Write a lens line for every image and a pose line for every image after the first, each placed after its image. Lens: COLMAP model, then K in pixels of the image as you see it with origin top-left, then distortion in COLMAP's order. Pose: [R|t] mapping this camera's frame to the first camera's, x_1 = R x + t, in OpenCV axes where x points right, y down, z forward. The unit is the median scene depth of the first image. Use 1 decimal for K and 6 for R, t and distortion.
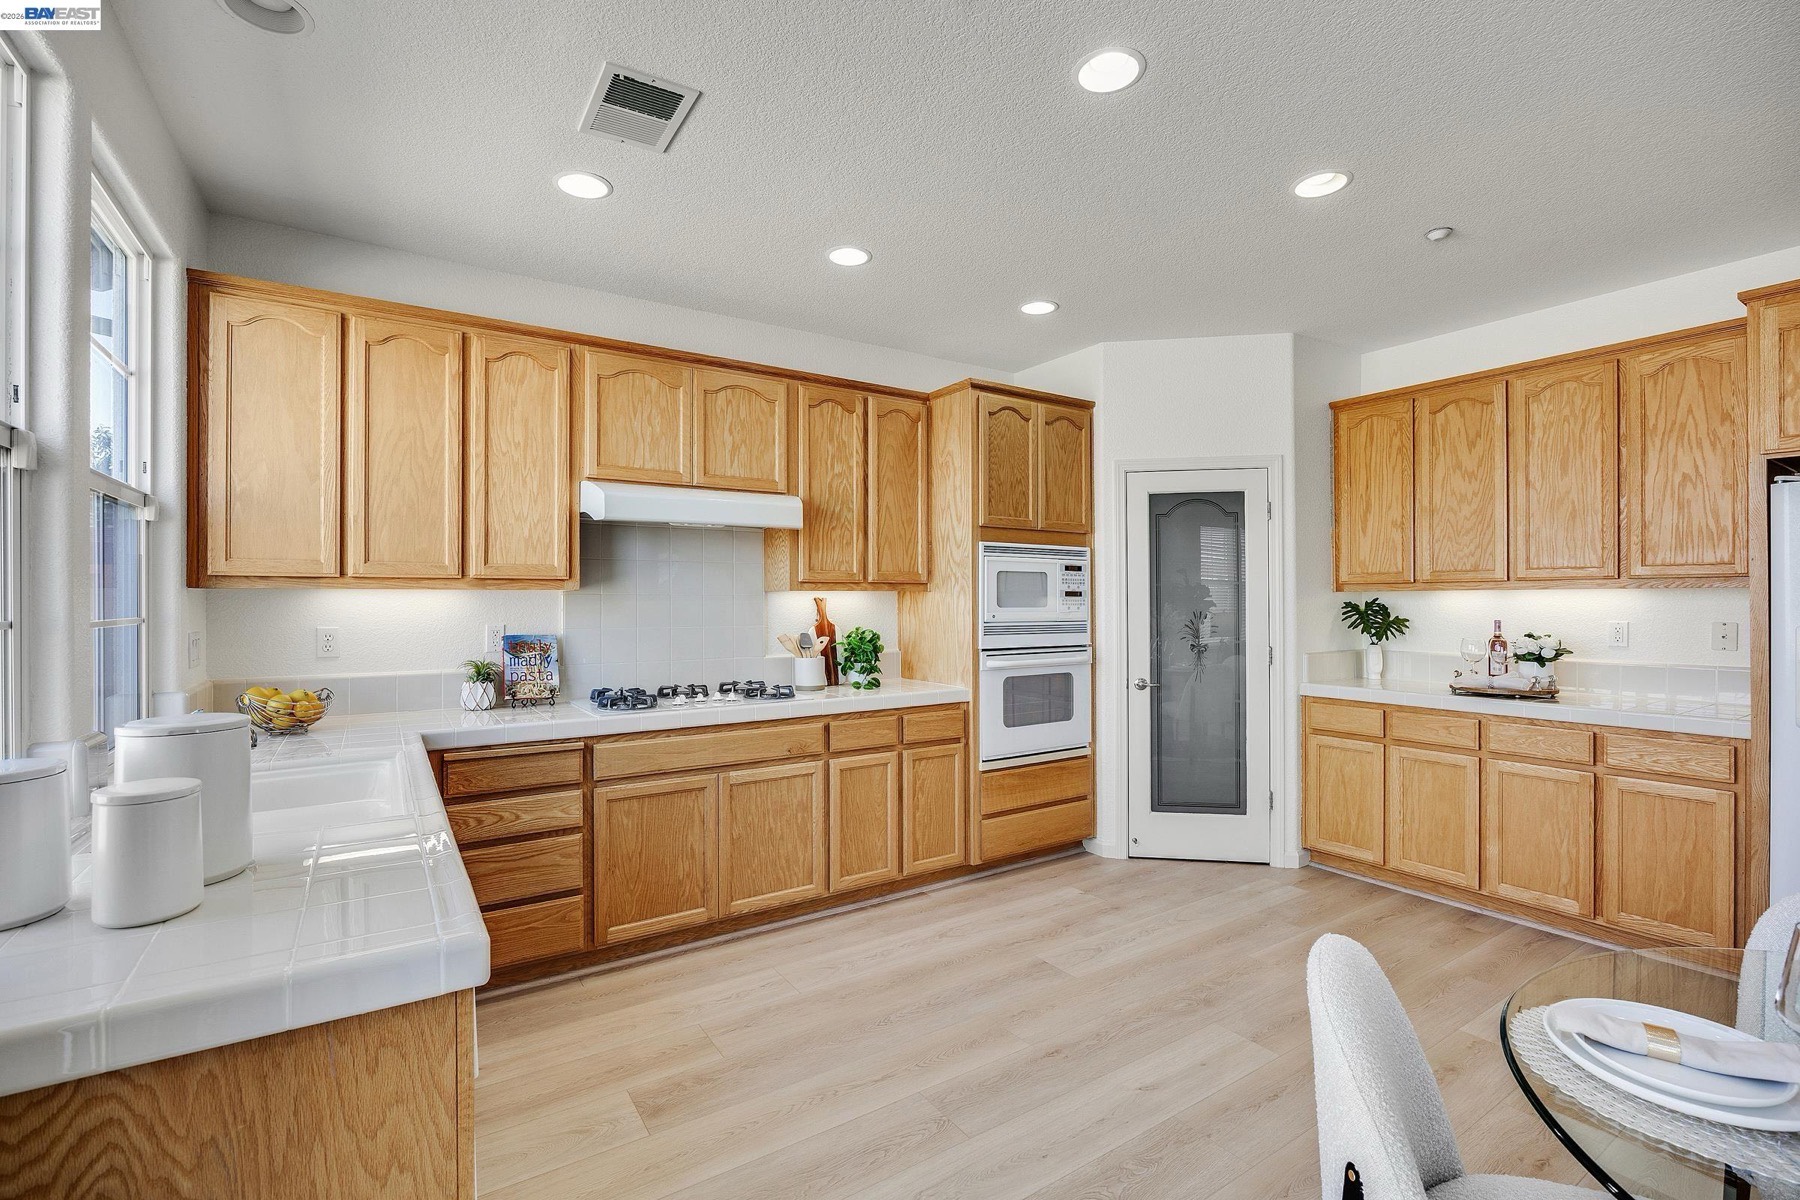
lens RADIAL K [[809.4, 0, 902.2], [0, 809.4, 606.2], [0, 0, 1]] dist [-0.010392, -0.001161]
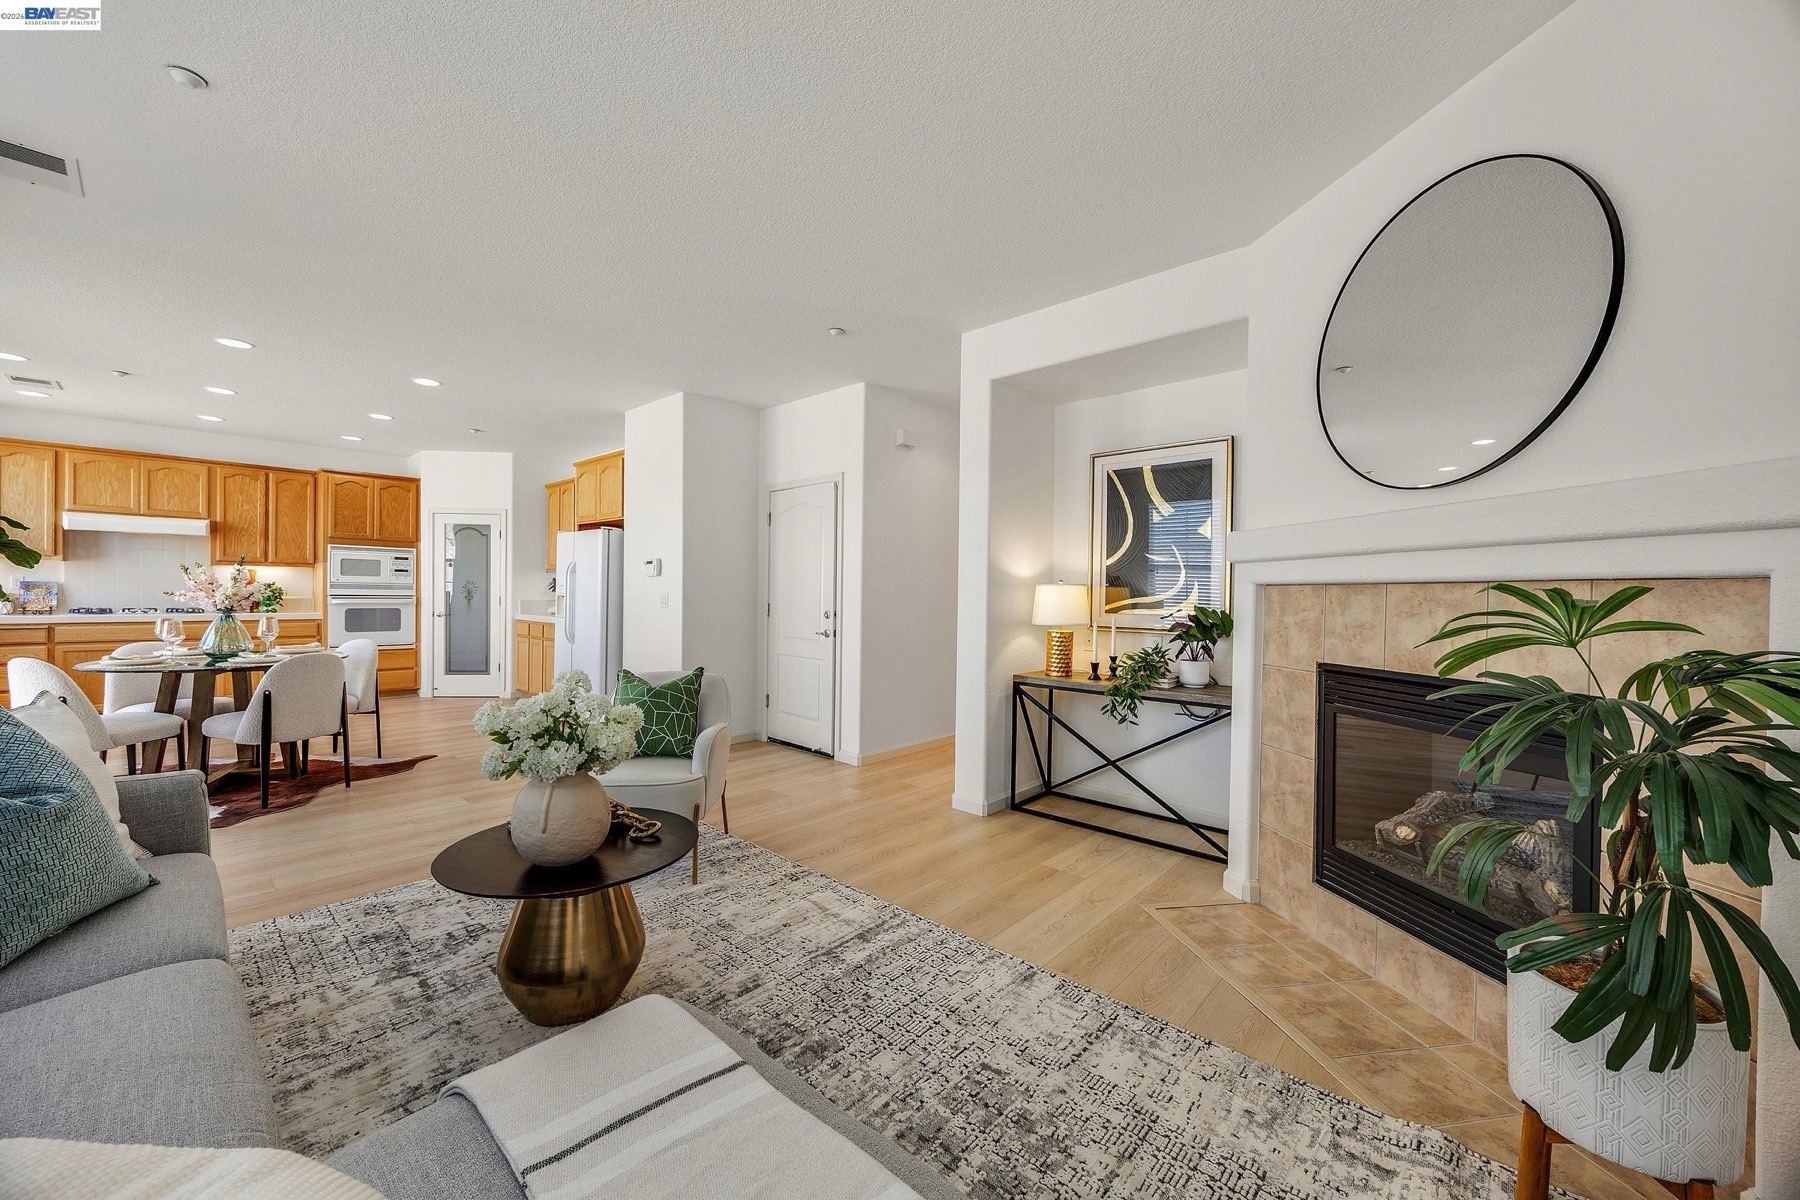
lens RADIAL K [[688.8, 0, 898.9], [0, 688.8, 602.2], [0, 0, 1]] dist [-0.002144, 0.000325]
pose [[0.964394, 0.014427, 0.264074, 1.060164], [-0.018269, 0.999760, 0.012100, 0.022860], [-0.263836, -0.016494, 0.964426, -1.140896]]
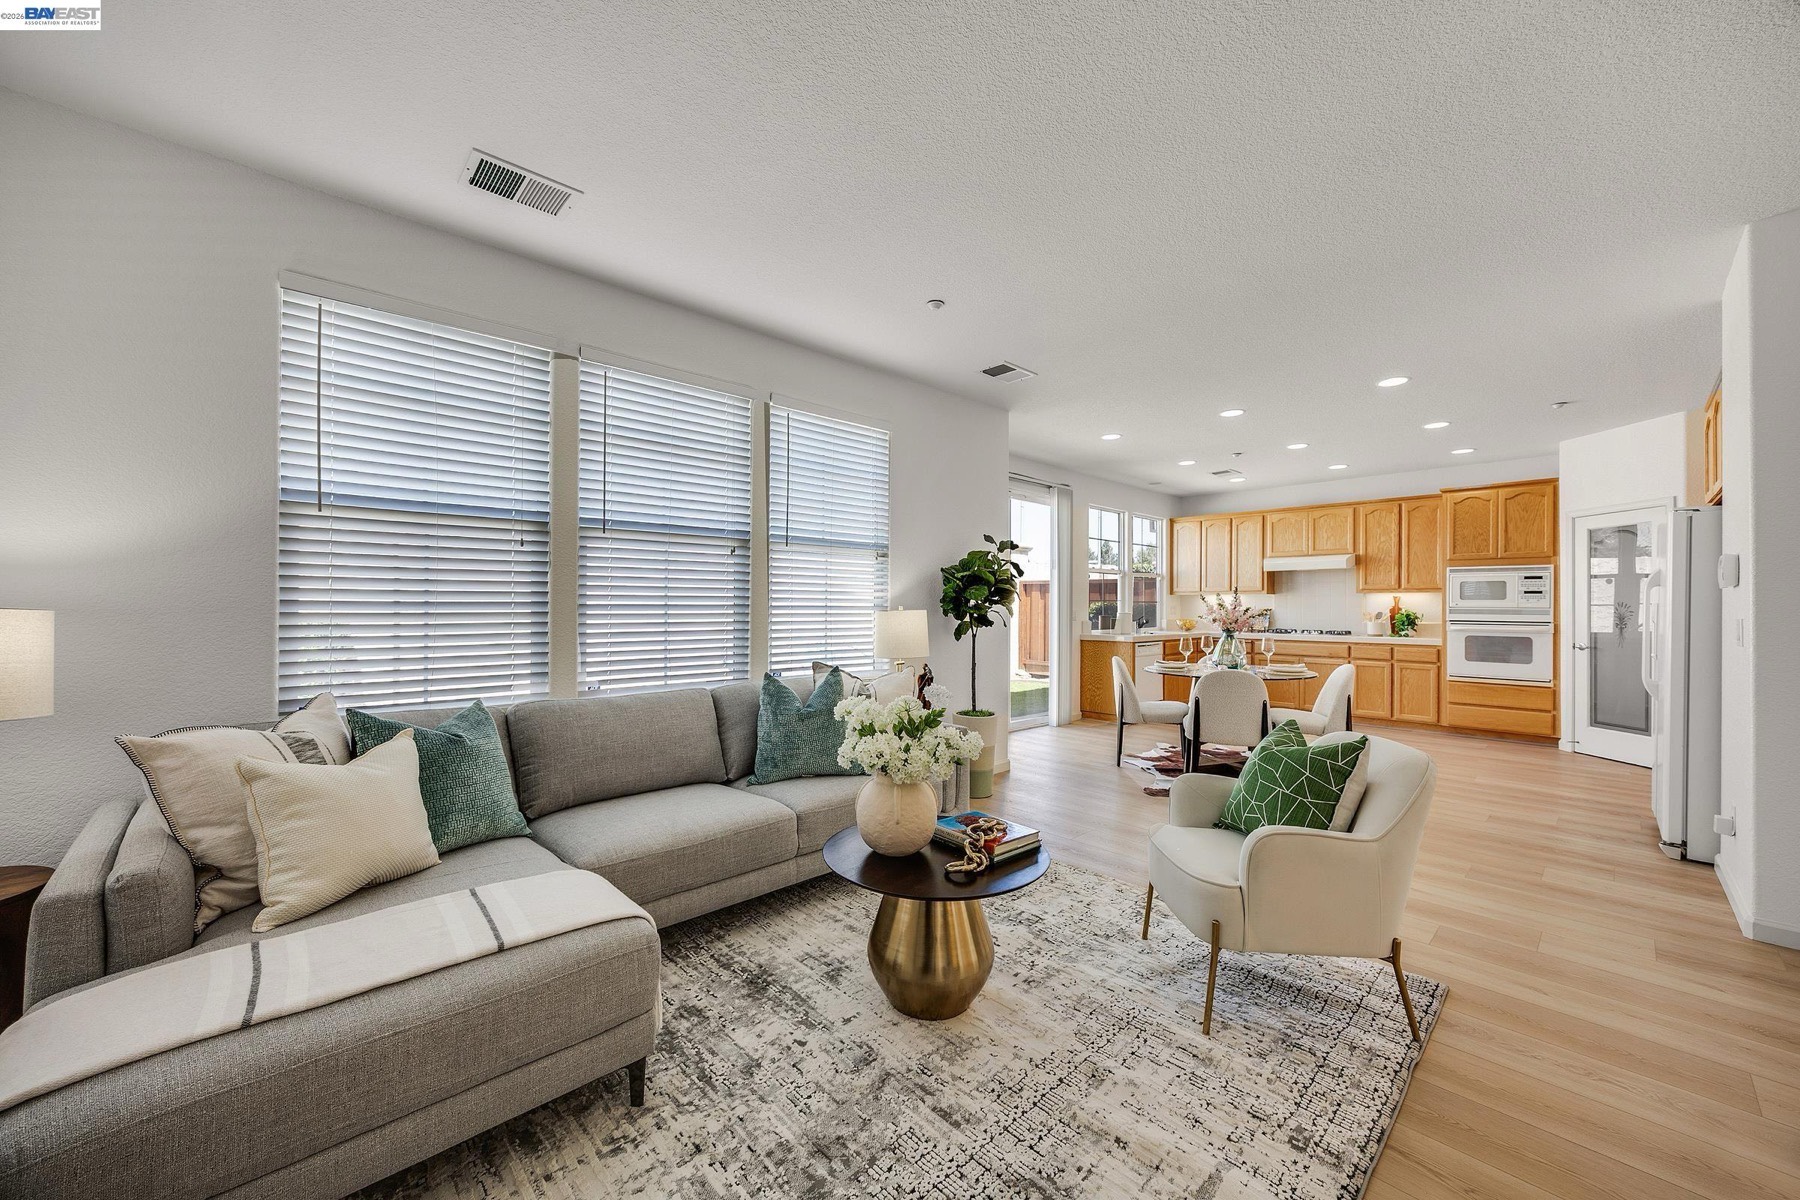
lens RADIAL K [[688.8, 0, 897.3], [0, 688.8, 600.1], [0, 0, 1]] dist [-0.002144, 0.000325]
pose [[0.173993, -0.003591, -0.984740, 1.547822], [-0.006248, 0.999969, -0.004751, 0.018901], [0.984727, 0.006979, 0.173966, -0.660178]]
